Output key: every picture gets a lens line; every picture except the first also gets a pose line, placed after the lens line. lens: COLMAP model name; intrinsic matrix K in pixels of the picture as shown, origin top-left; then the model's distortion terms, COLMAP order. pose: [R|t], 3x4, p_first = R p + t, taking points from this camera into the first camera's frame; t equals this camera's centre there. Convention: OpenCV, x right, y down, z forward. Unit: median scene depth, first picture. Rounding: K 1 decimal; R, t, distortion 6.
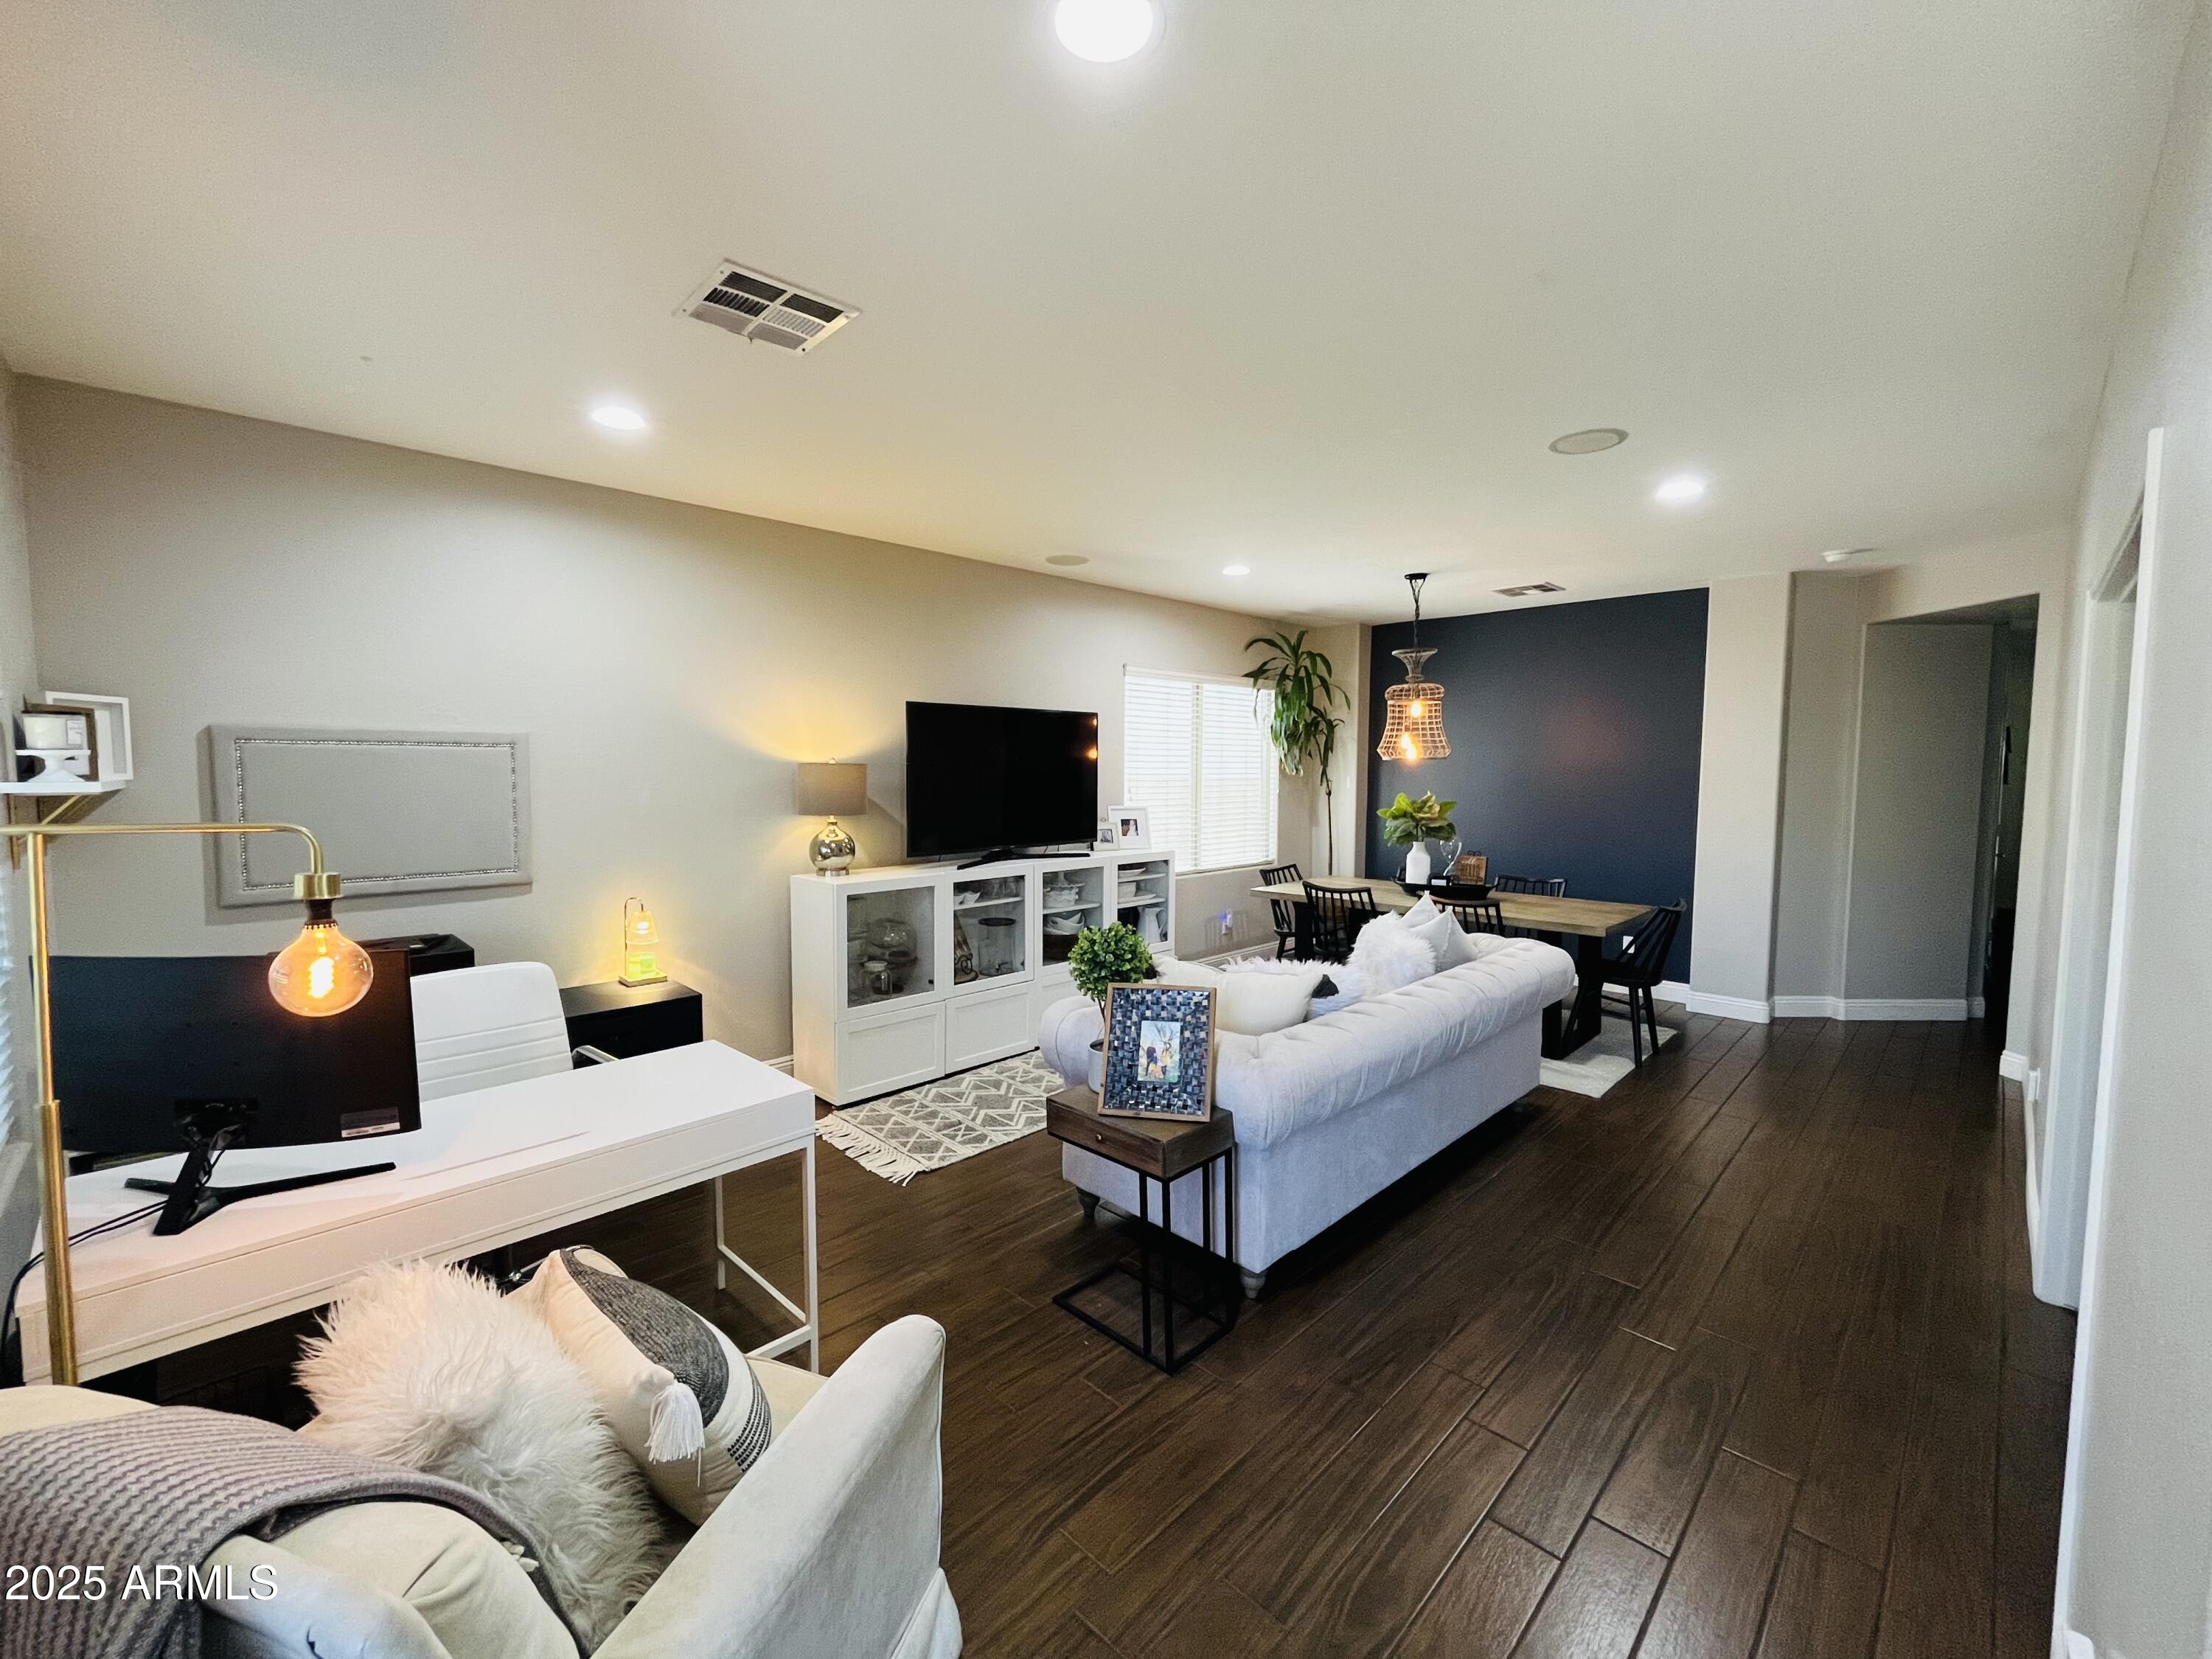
lens RADIAL K [[910.1, 0, 1102.5], [0, 910.1, 821.8], [0, 0, 1]] dist [0.000872, -0.000182]
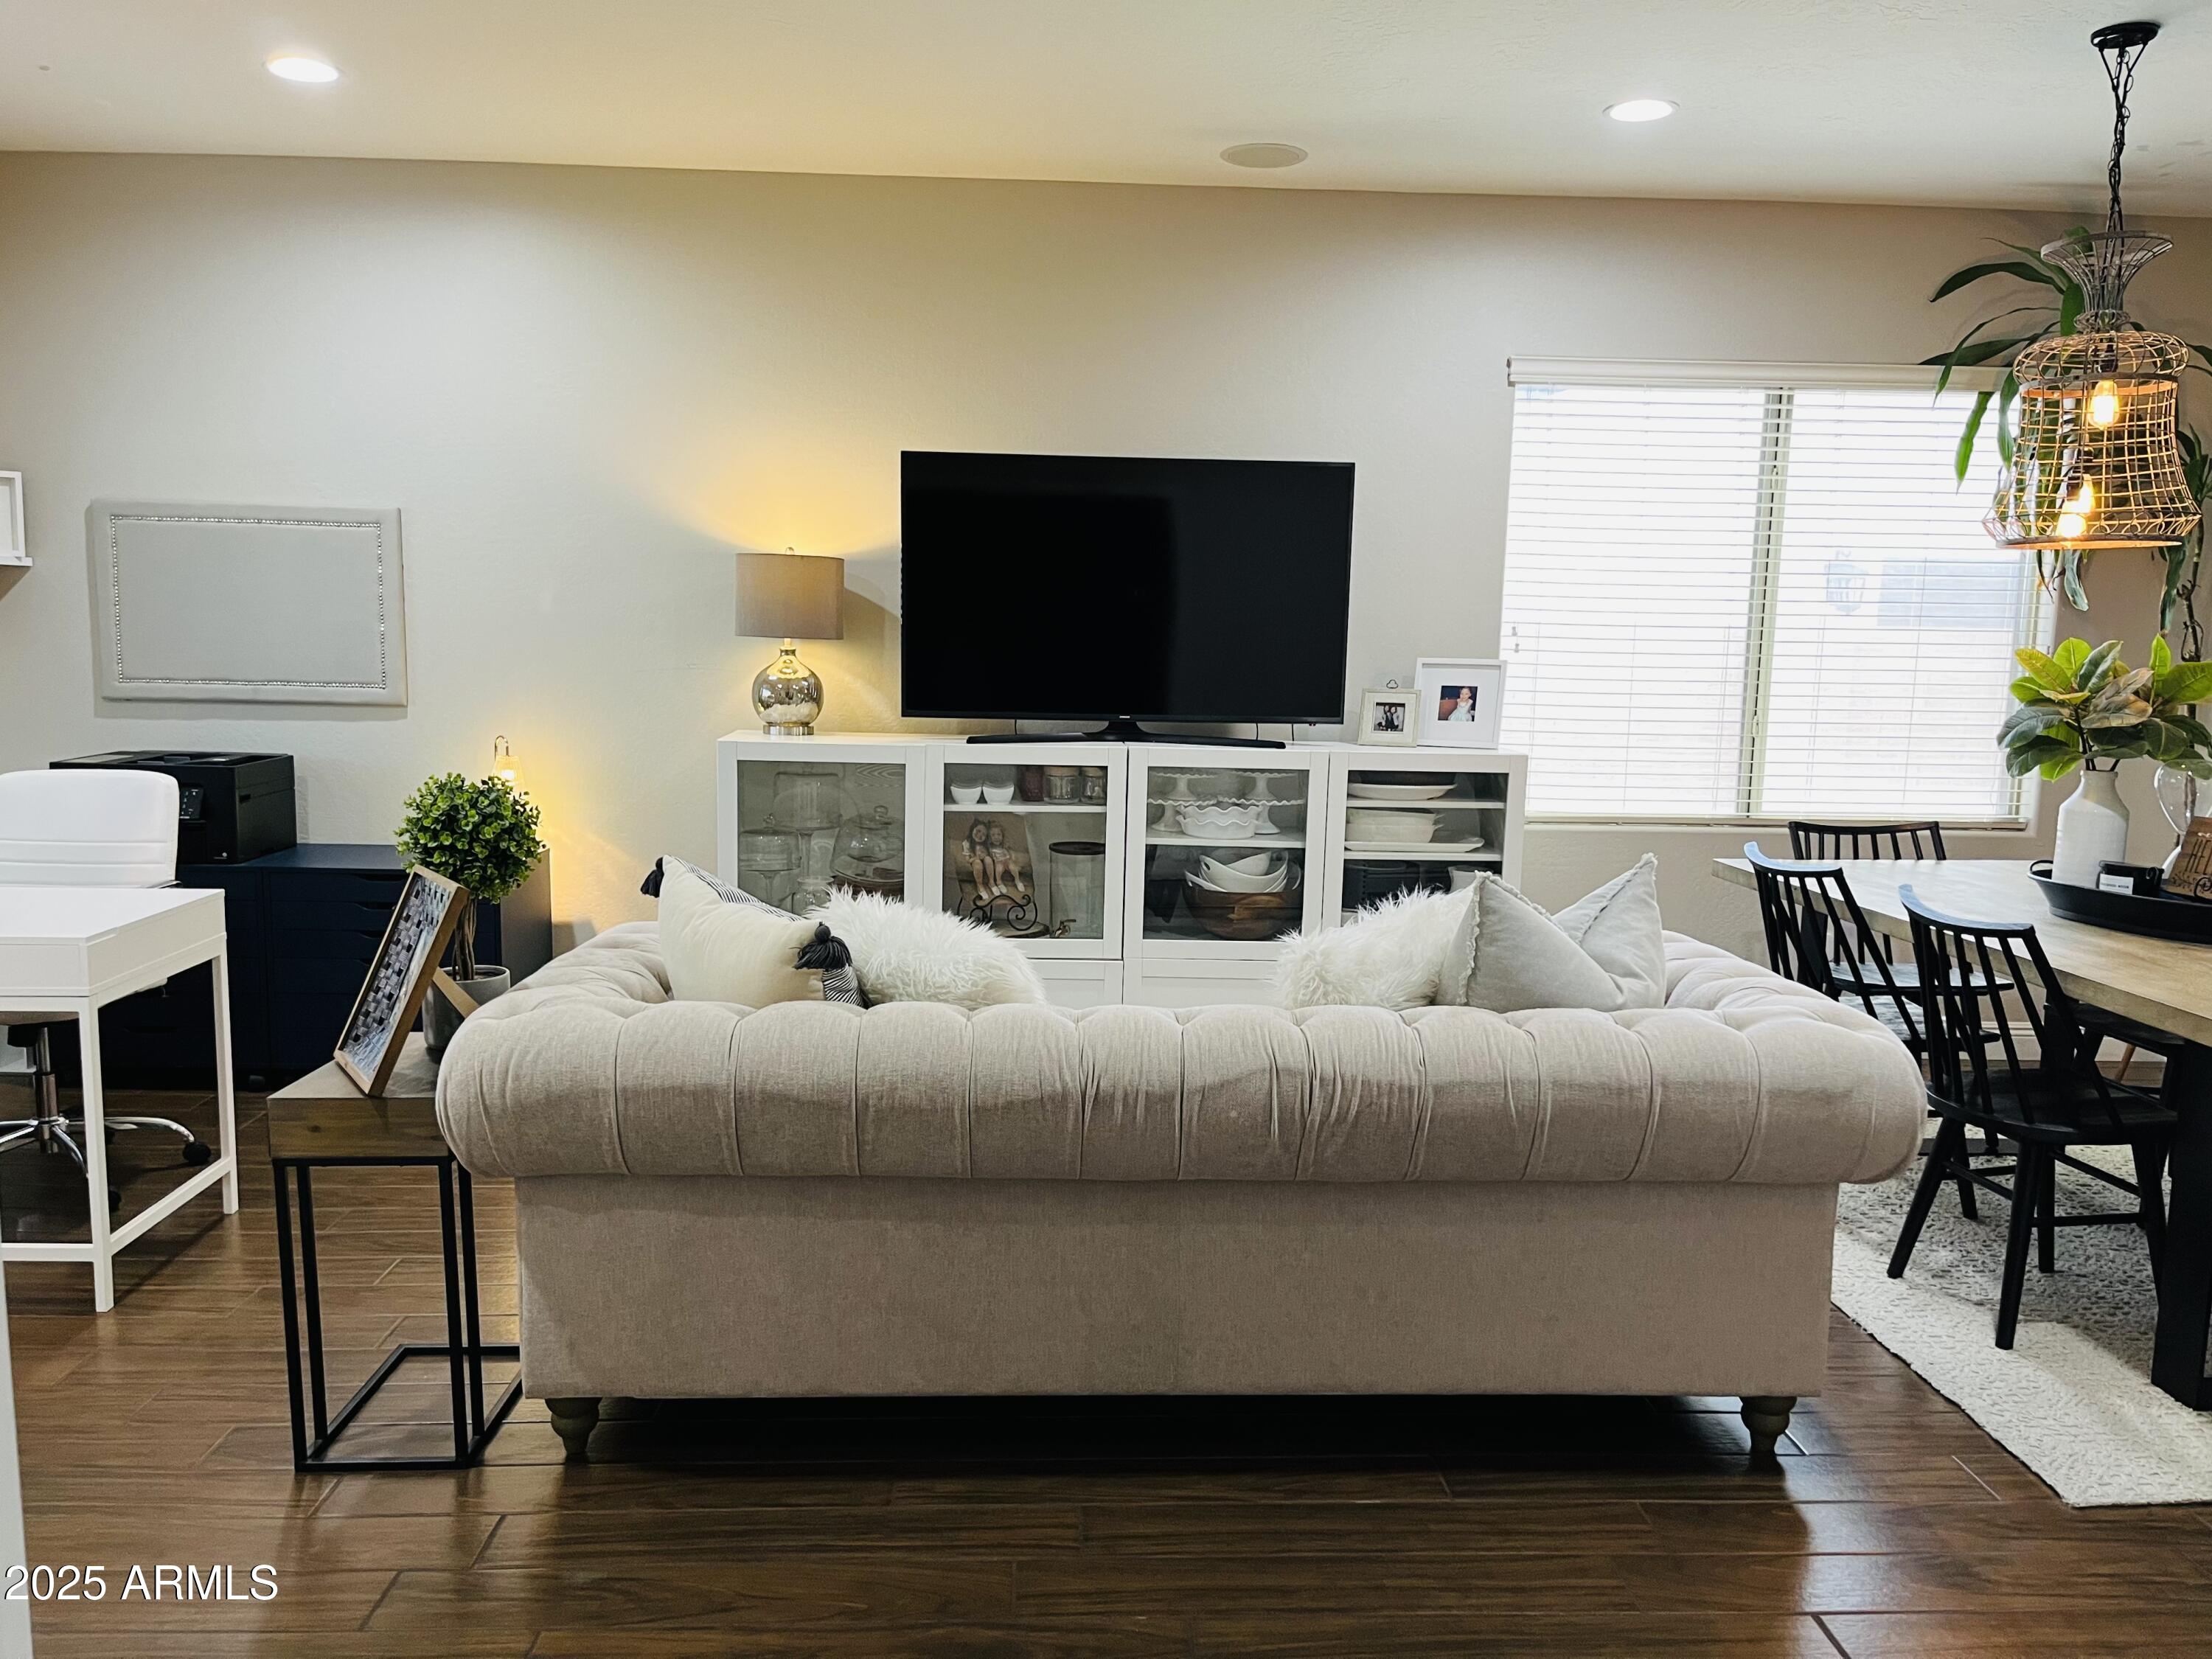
lens RADIAL K [[1692.3, 0, 1116.6], [0, 1692.3, 838.9], [0, 0, 1]] dist [0.073844, -0.092577]
pose [[0.736909, 0.099796, -0.668585, 0.668068], [-0.061181, 0.994830, 0.081061, 0.020996], [0.673218, -0.018830, 0.739205, 0.273578]]
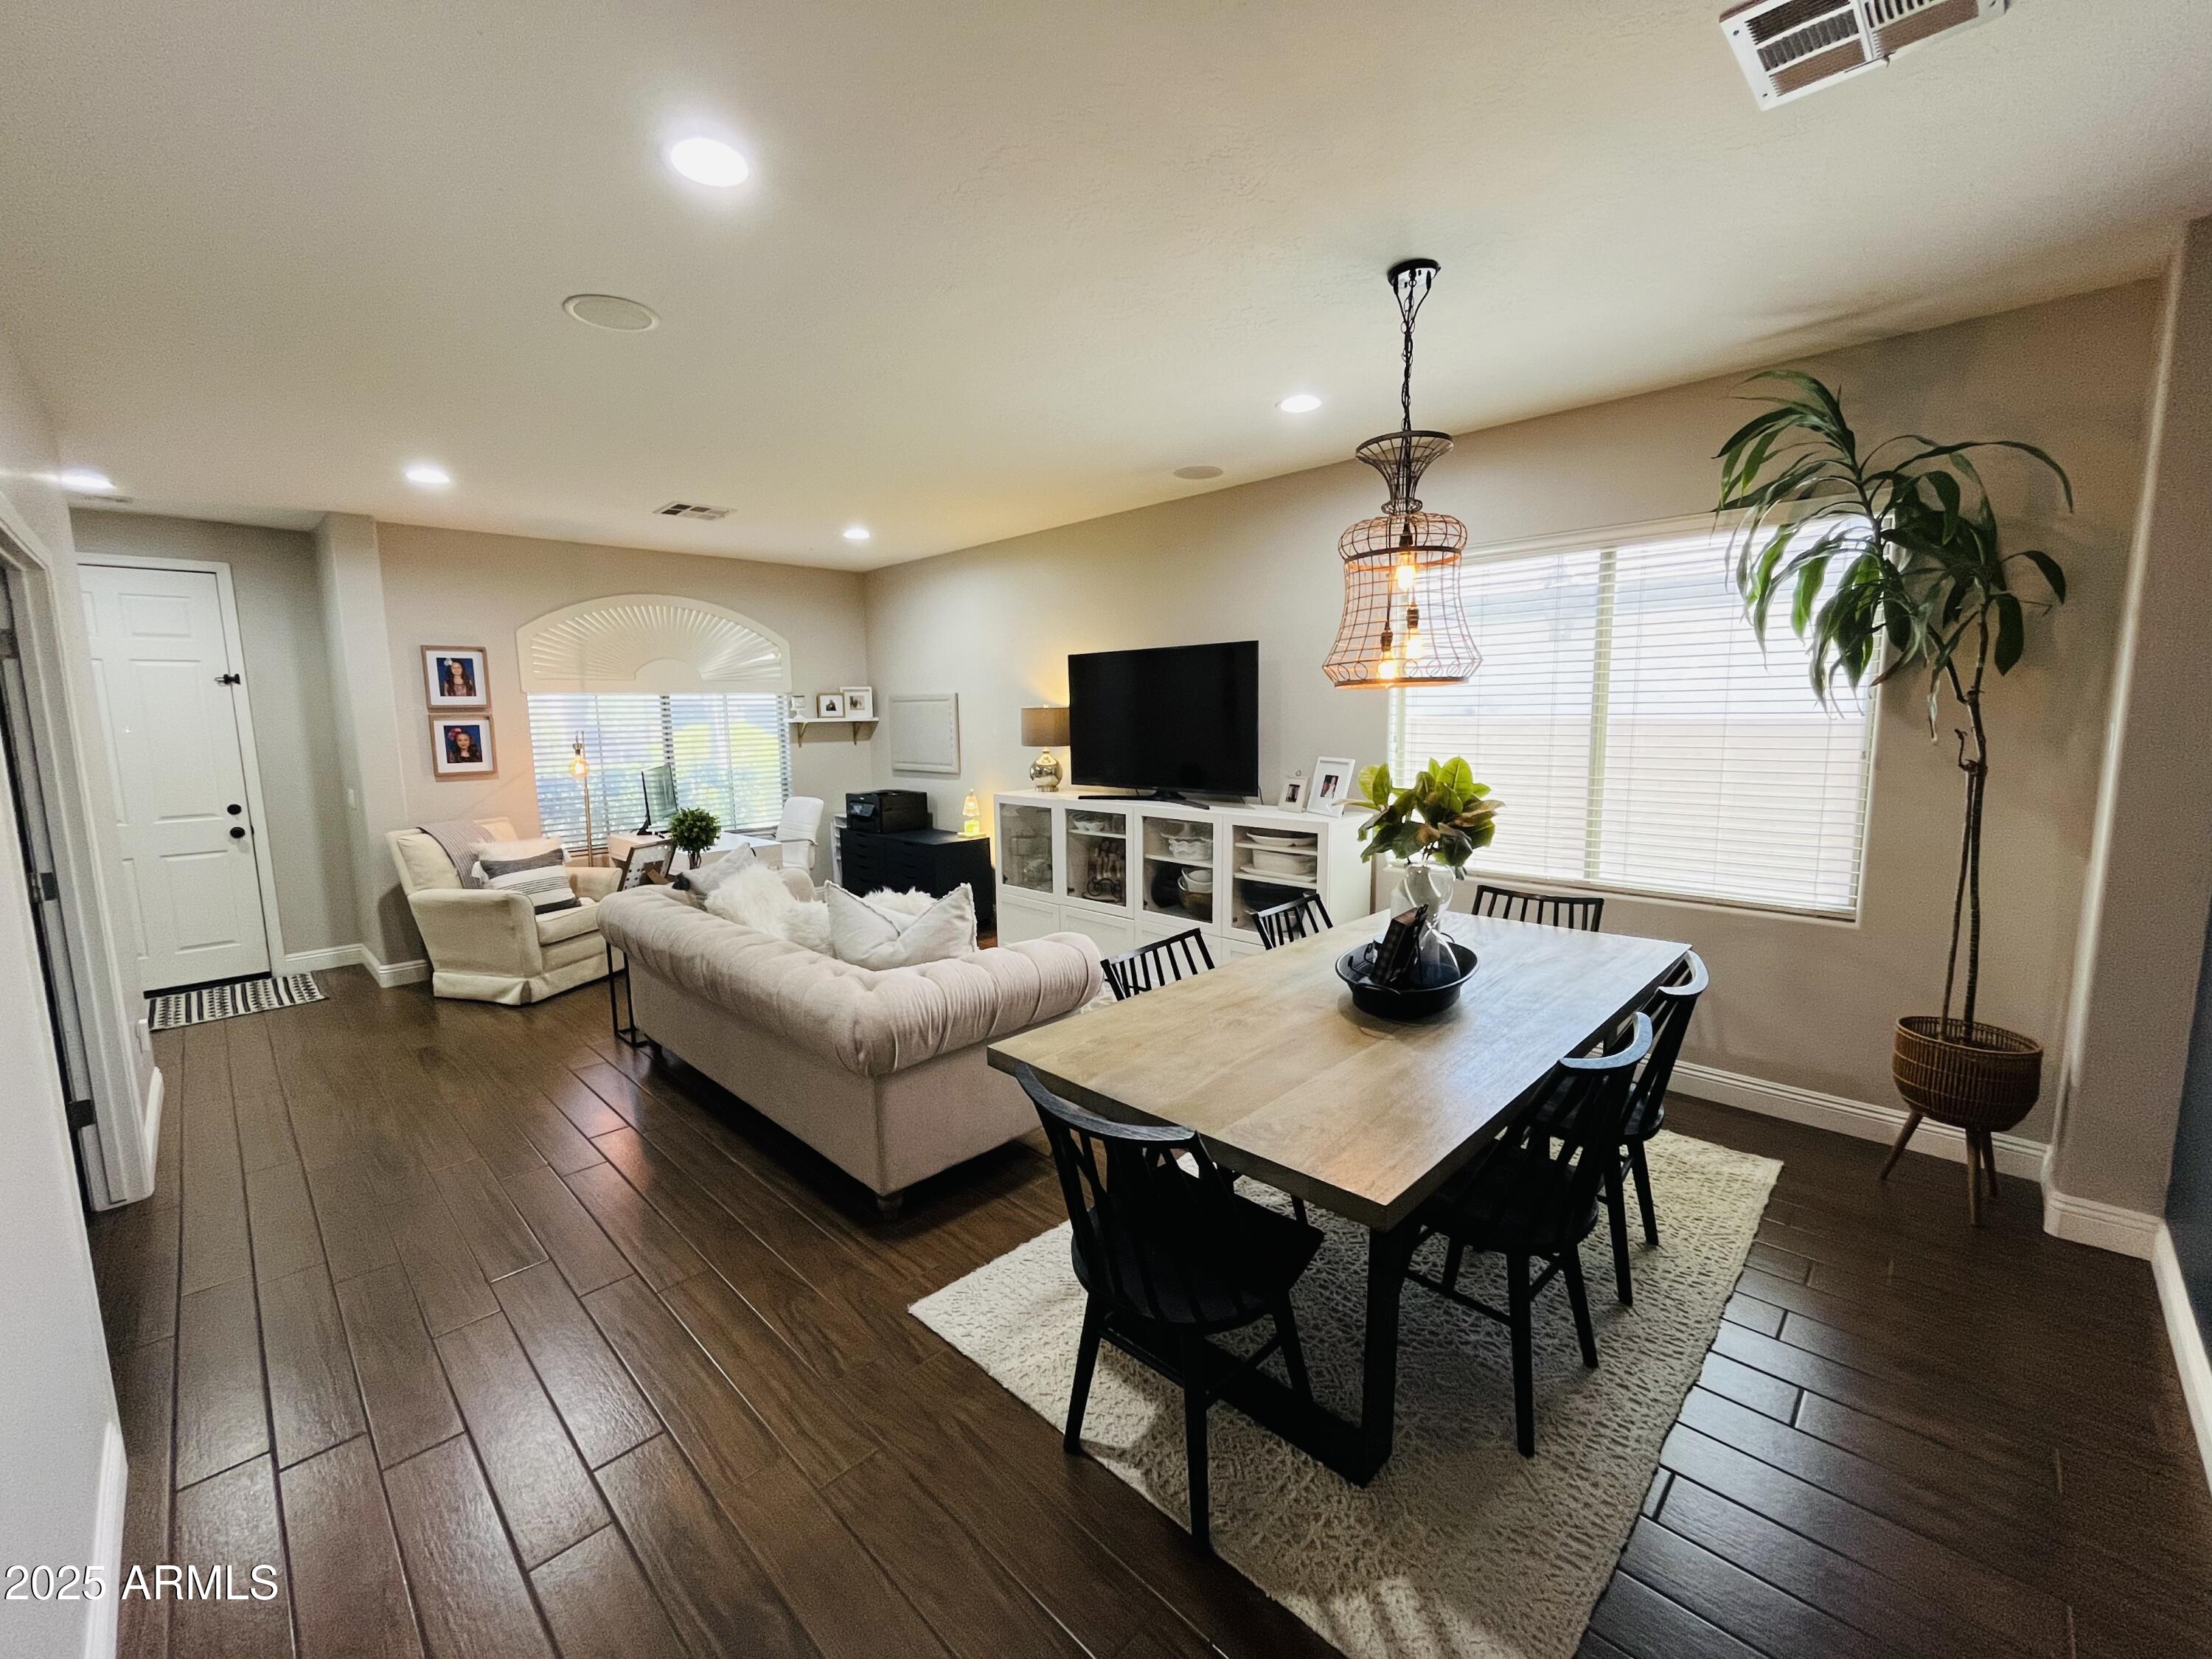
lens RADIAL K [[900.3, 0, 1106.0], [0, 900.3, 829.5], [0, 0, 1]] dist [-0.001128, -0.000156]
pose [[-0.000226, 0.126722, -0.991938, 1.015595], [-0.049512, 0.990720, 0.126577, -0.057090], [0.998773, 0.049142, 0.006051, 1.070333]]
